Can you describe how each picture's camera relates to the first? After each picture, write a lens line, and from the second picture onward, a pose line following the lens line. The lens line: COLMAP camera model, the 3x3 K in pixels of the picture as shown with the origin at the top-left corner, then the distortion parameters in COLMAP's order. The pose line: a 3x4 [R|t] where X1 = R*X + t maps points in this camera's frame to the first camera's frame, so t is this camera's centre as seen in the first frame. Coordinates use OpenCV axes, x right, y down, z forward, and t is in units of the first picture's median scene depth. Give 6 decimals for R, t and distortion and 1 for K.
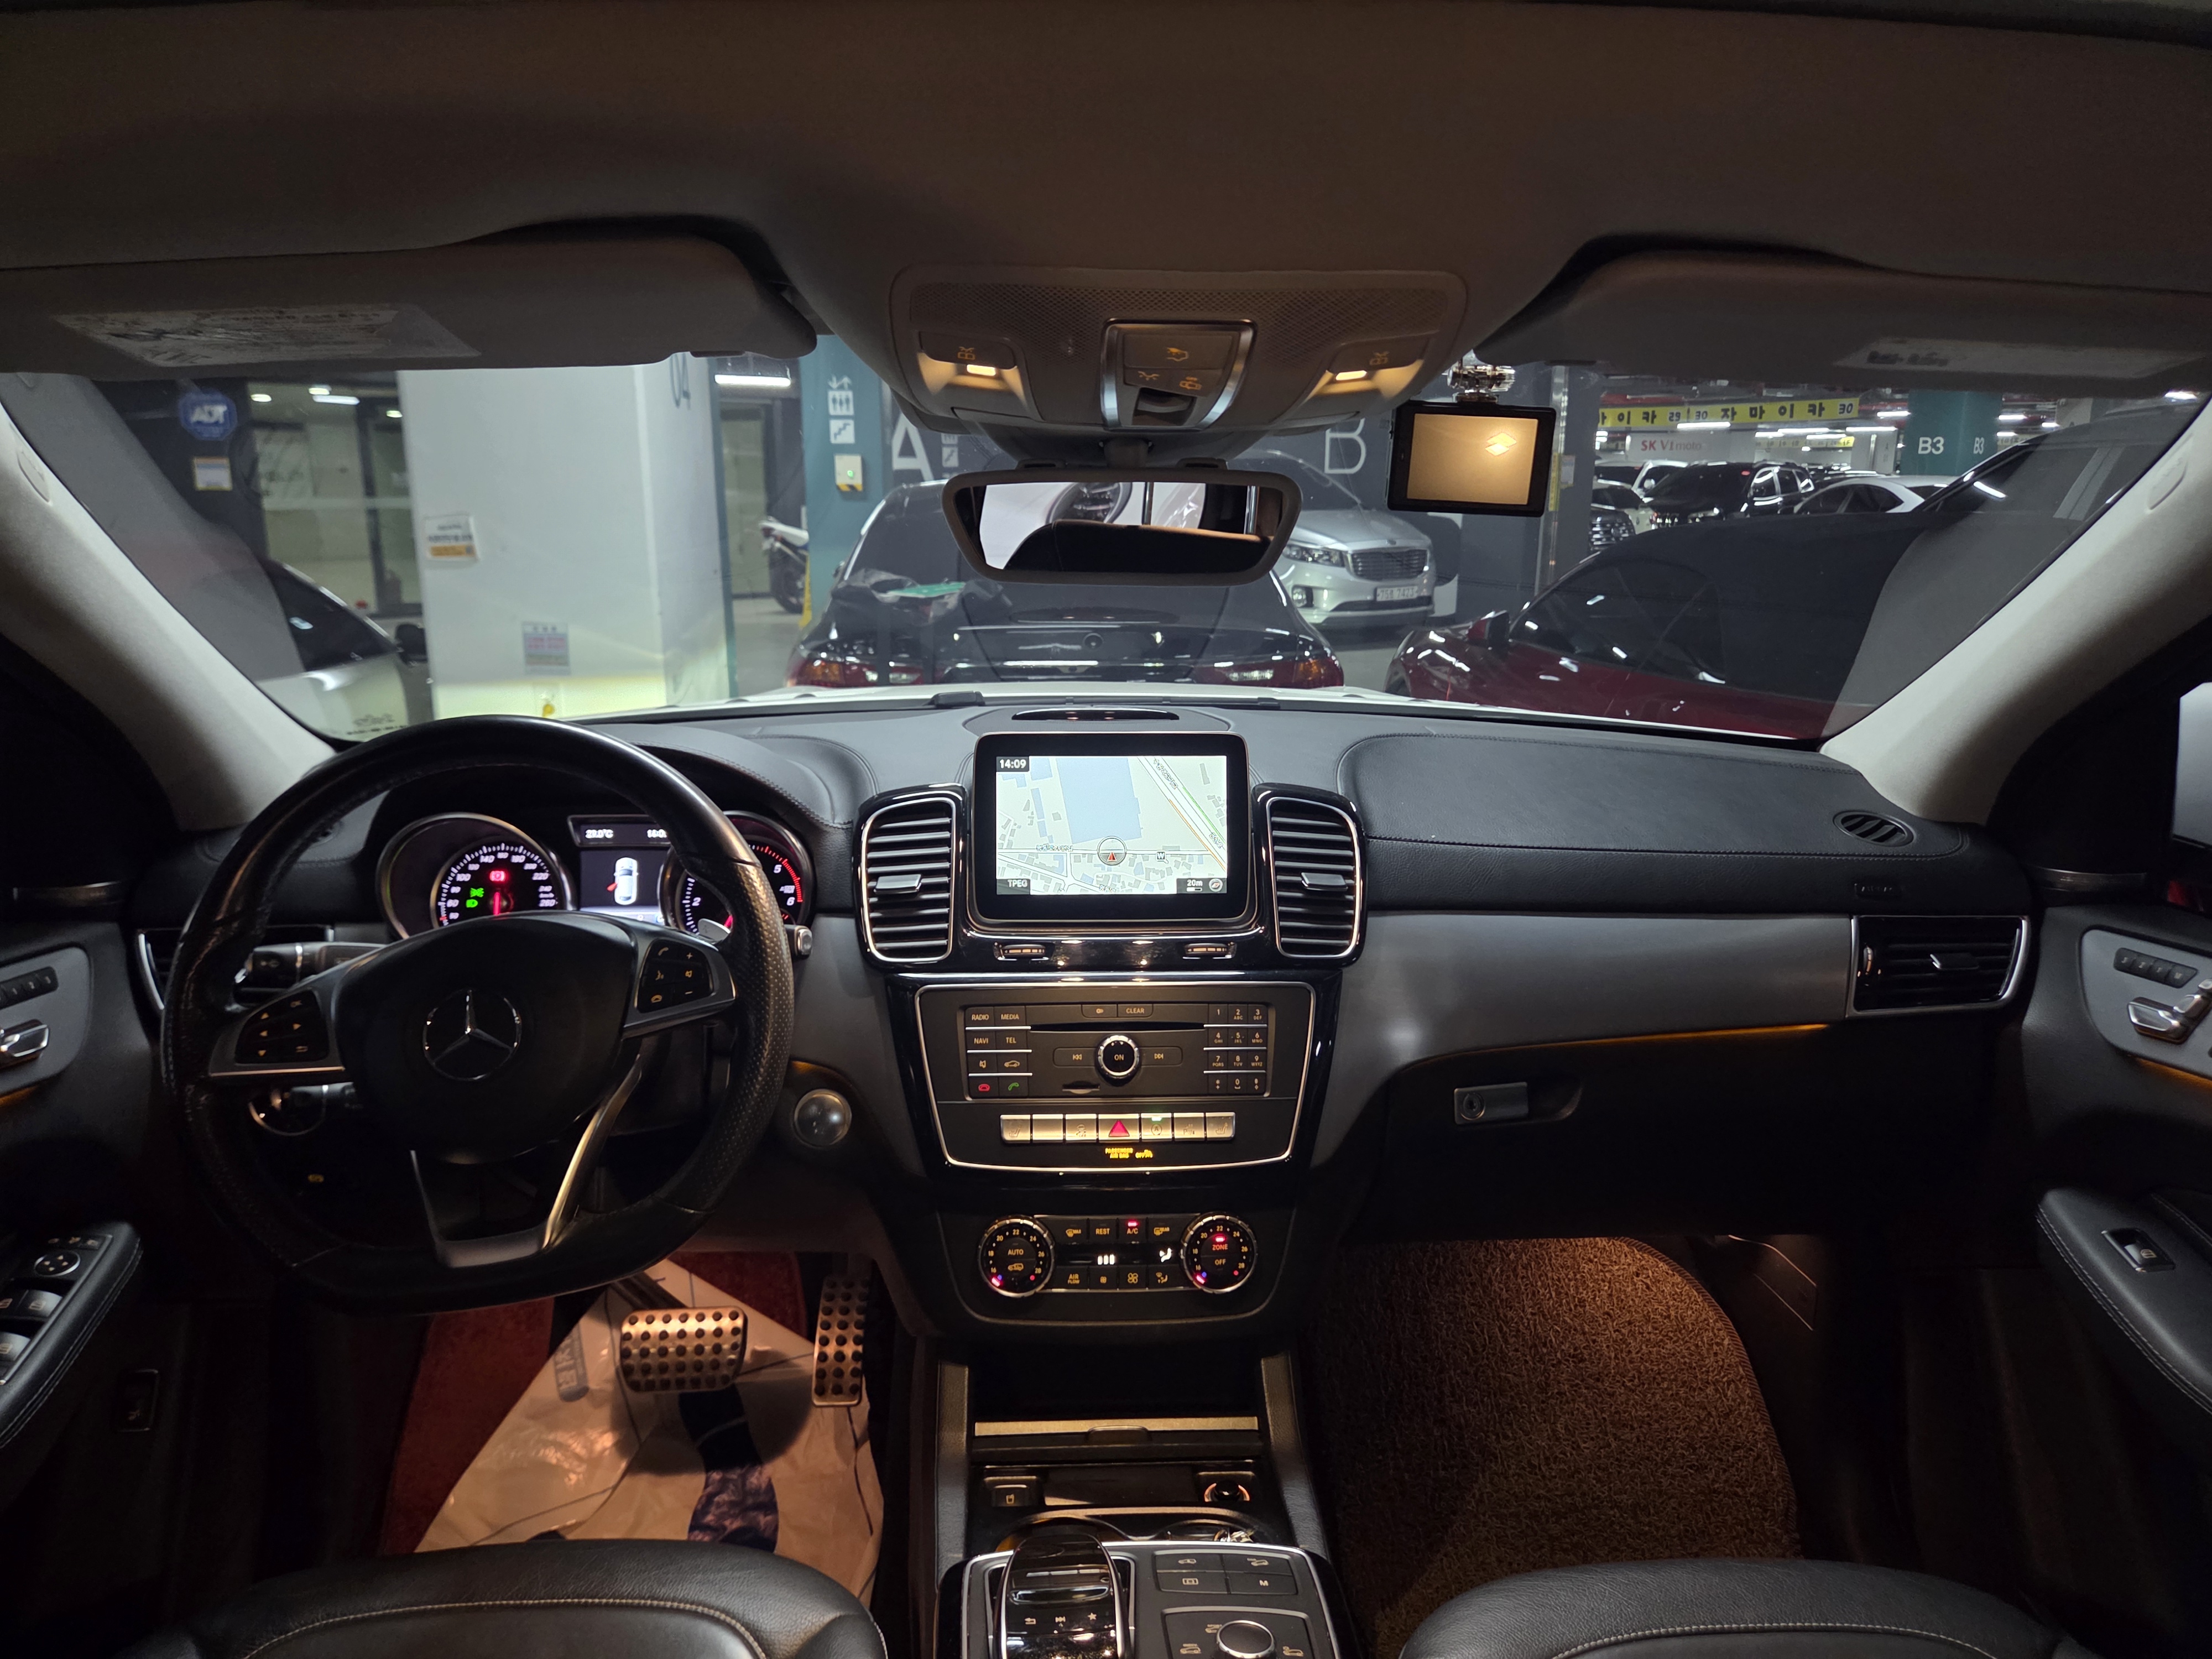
lens RADIAL K [[1472.1, 0, 1106.0], [0, 1472.1, 829.5], [0, 0, 1]] dist [0.063977, -0.061818]
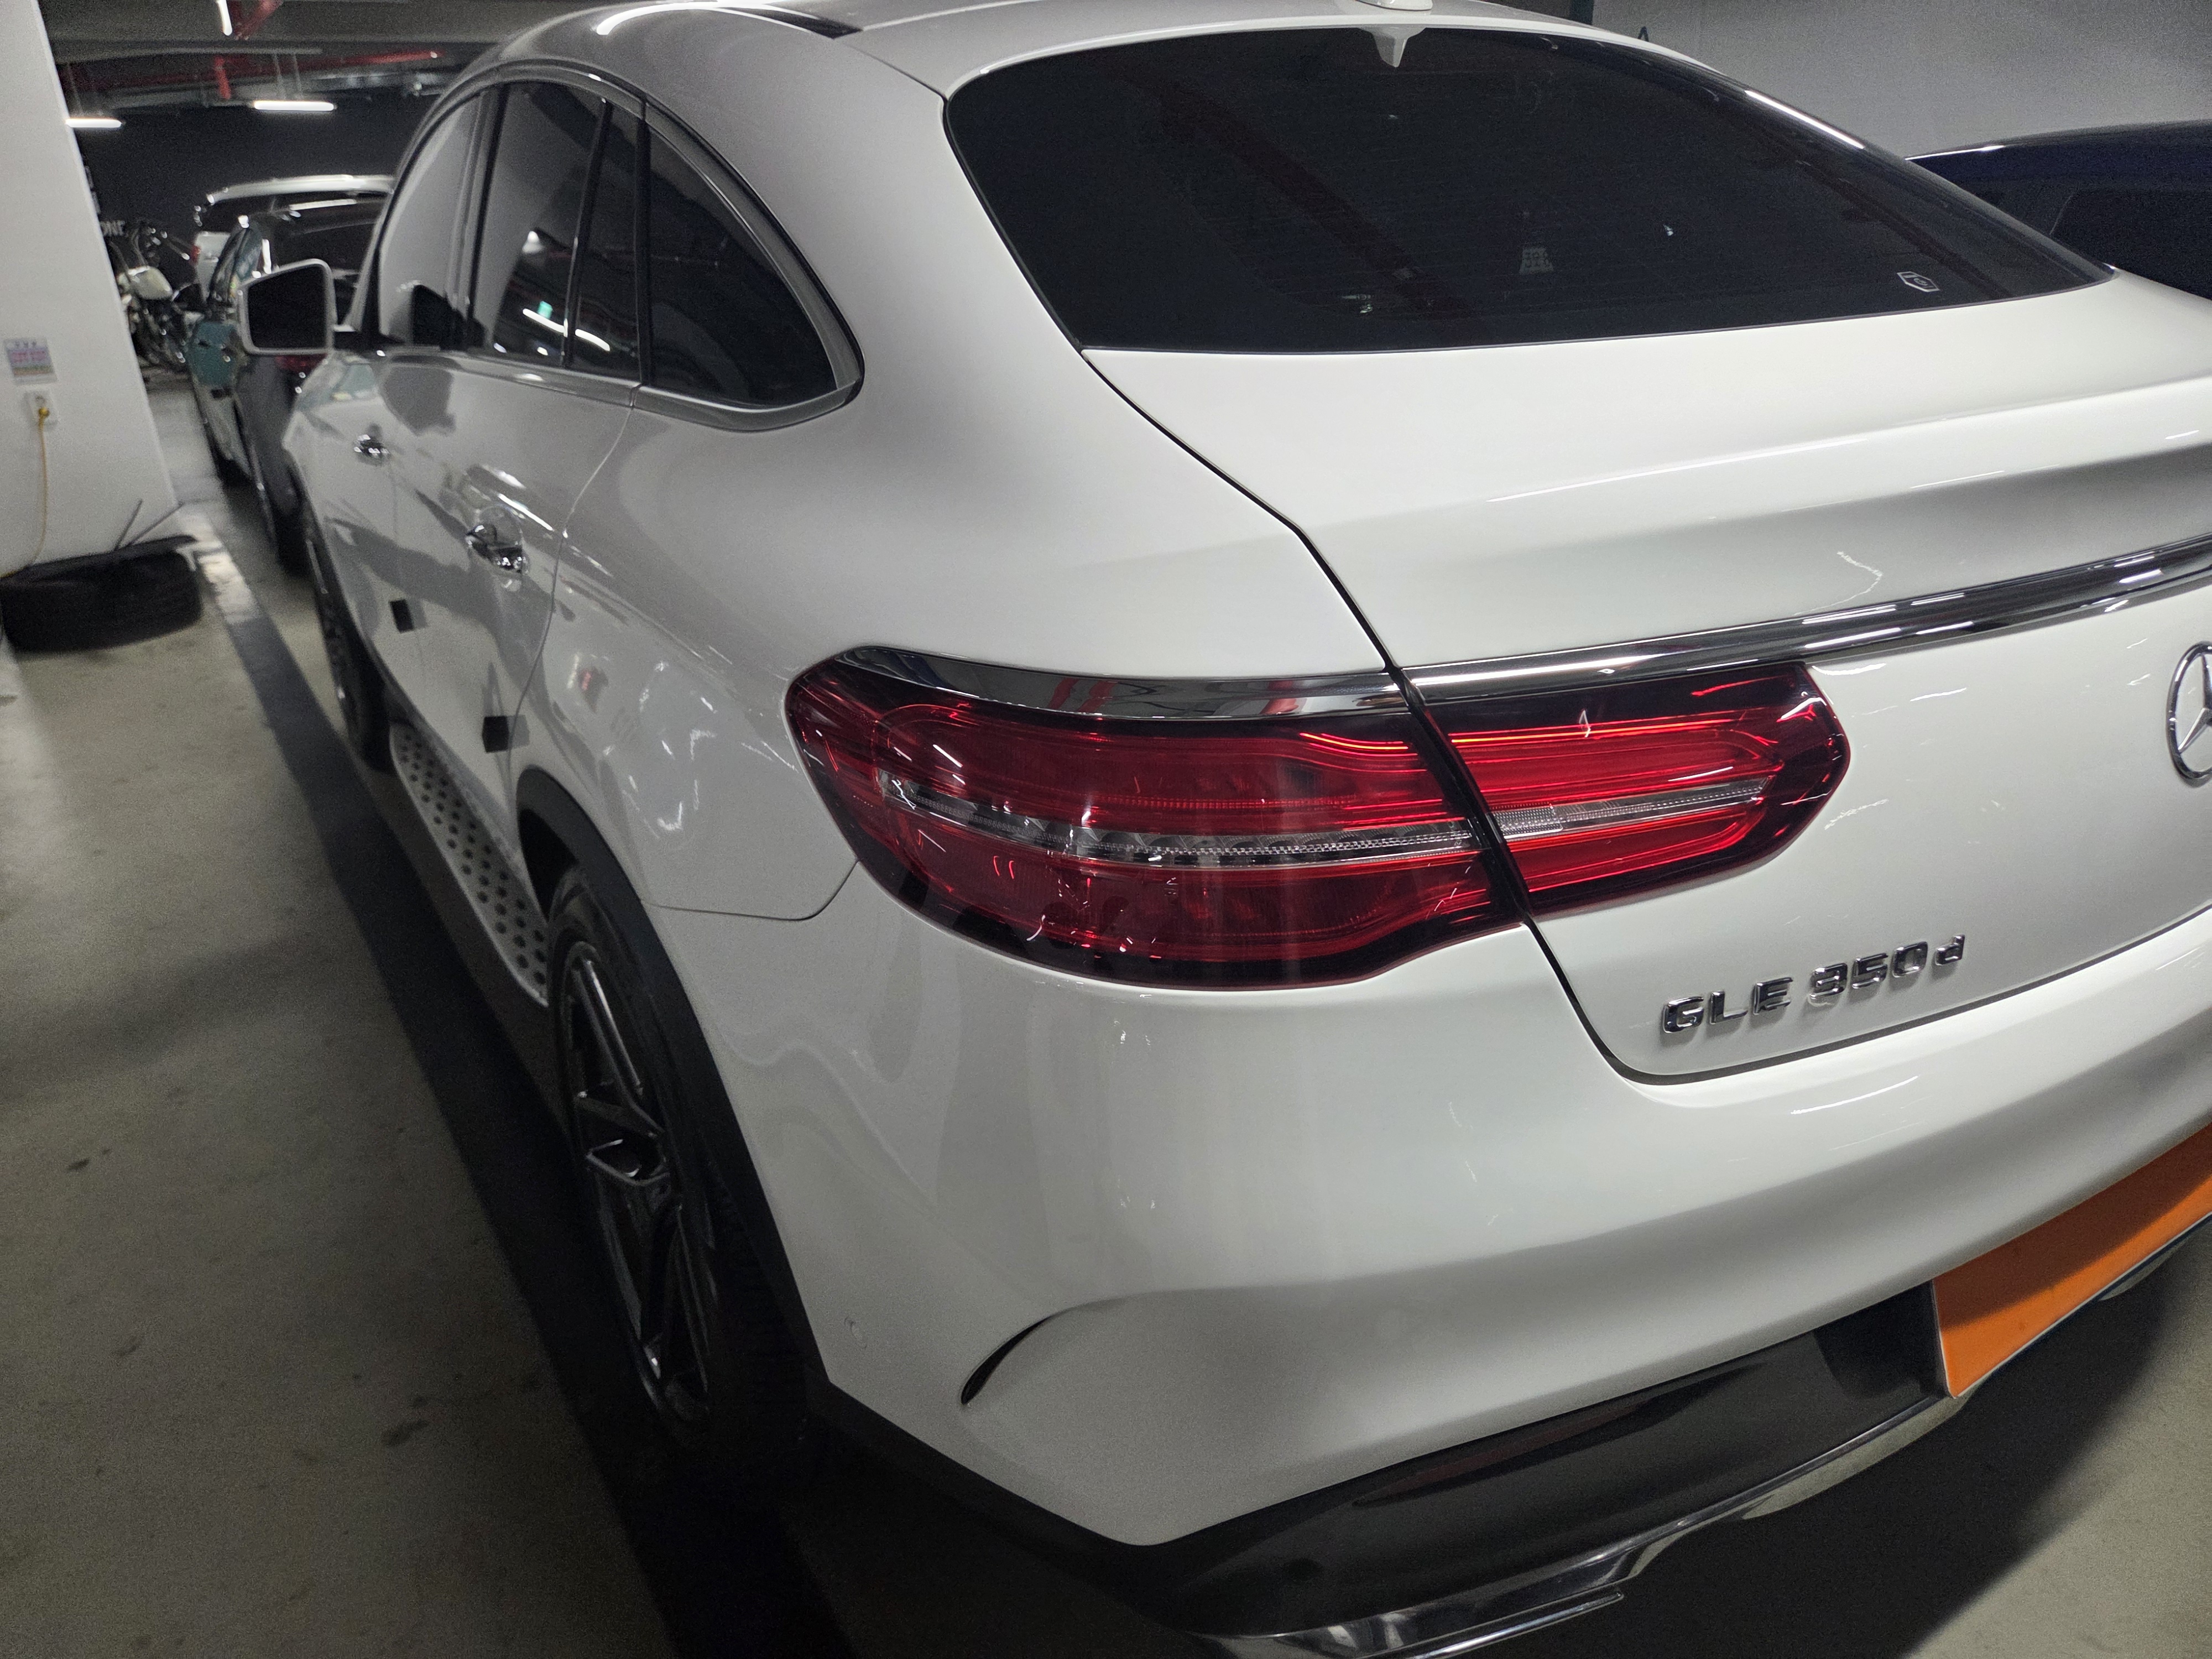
lens RADIAL K [[1493.6, 0, 1090.3], [0, 1493.6, 821.3], [0, 0, 1]] dist [0.057203, -0.064726]
pose [[0.871263, -0.229173, 0.434028, -0.938683], [0.159438, 0.968491, 0.191322, 0.573547], [-0.464198, -0.097491, 0.880350, -2.114068]]
